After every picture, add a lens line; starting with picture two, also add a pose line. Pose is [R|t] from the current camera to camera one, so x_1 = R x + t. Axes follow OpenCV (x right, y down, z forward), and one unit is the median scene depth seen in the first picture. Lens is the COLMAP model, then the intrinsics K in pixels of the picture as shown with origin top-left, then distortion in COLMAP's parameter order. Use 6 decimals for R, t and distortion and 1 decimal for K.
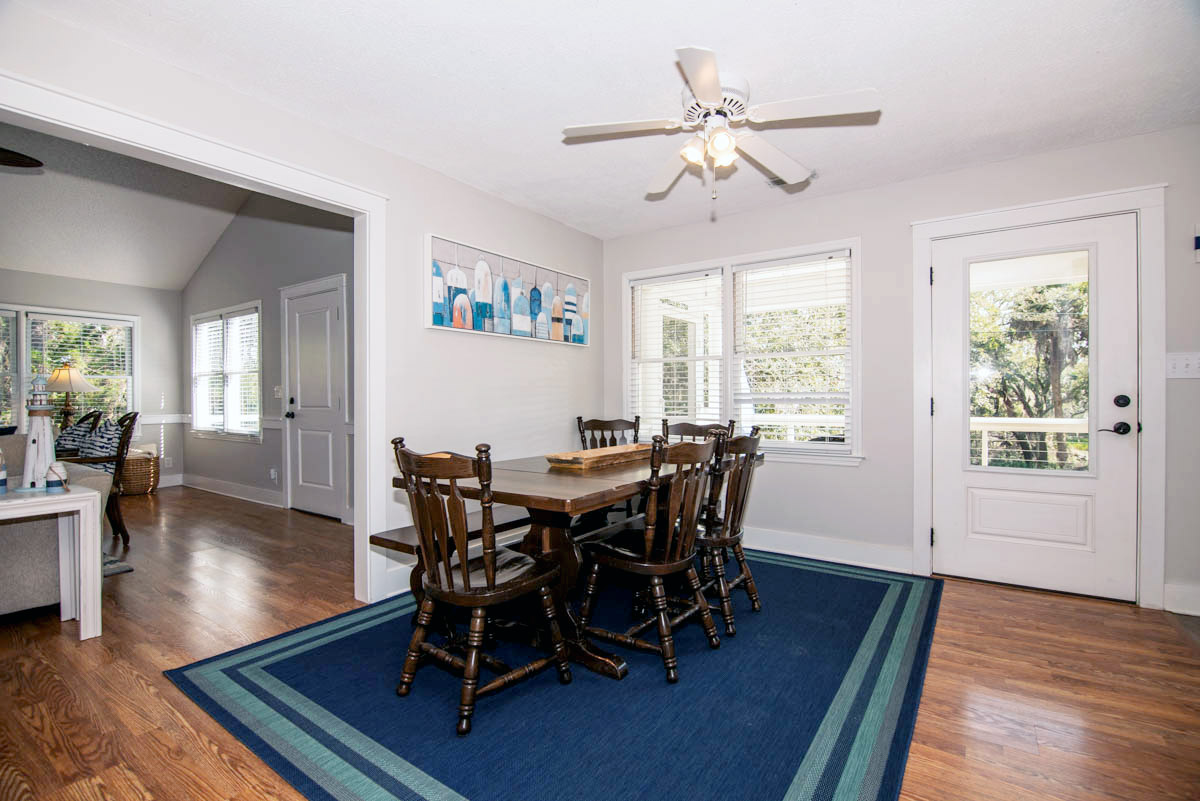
lens RADIAL K [[522.4, 0, 605.8], [0, 522.4, 393.8], [0, 0, 1]] dist [-0.011970, -0.002848]
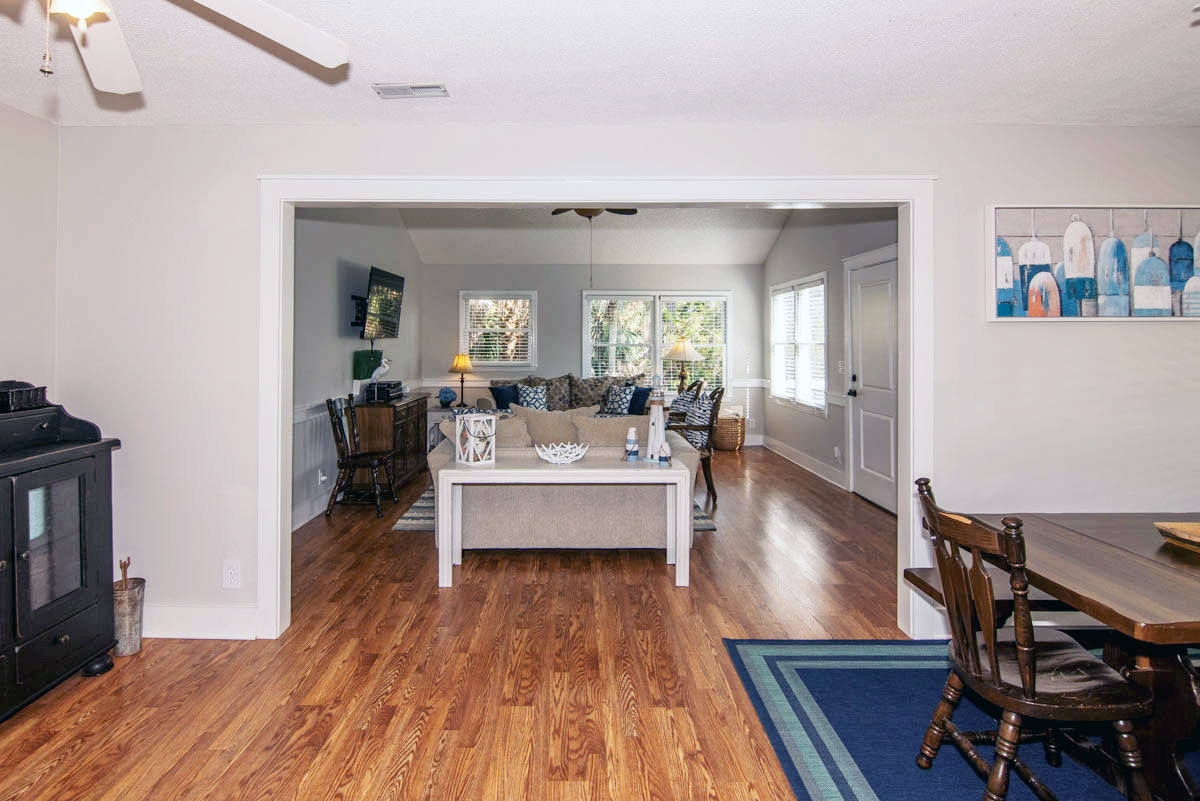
lens RADIAL K [[522.4, 0, 584.9], [0, 522.4, 446.5], [0, 0, 1]] dist [-0.011970, -0.002848]
pose [[0.593960, 0.017168, -0.804311, -0.085660], [-0.013651, 0.999843, 0.011261, 0.078031], [0.804379, 0.004292, 0.594102, 0.040988]]
